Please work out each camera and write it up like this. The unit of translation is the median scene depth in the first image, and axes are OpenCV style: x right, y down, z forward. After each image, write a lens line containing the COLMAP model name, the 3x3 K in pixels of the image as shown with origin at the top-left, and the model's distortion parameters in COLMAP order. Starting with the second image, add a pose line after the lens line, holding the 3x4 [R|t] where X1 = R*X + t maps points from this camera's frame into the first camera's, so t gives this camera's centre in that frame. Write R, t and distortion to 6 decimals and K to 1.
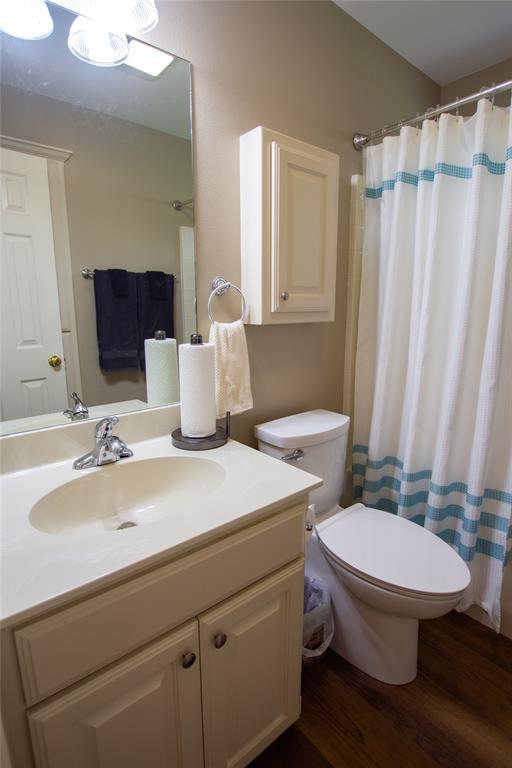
lens RADIAL K [[387.6, 0, 255.1], [0, 387.6, 385.1], [0, 0, 1]] dist [-0.032502, 0.000792]
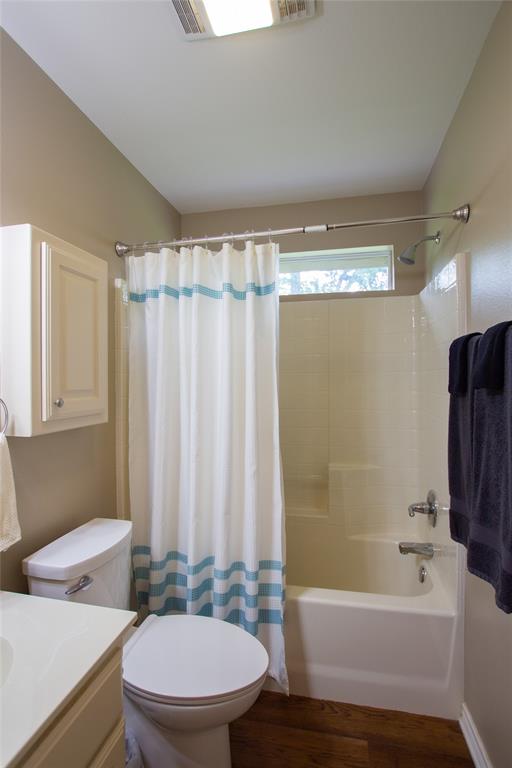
lens RADIAL K [[387.6, 0, 256.7], [0, 387.6, 381.3], [0, 0, 1]] dist [-0.032502, 0.000792]
pose [[0.786744, -0.000908, 0.617278, -0.106083], [0.120581, 0.980960, -0.152242, -0.081067], [-0.605387, 0.194207, 0.771874, 0.019878]]
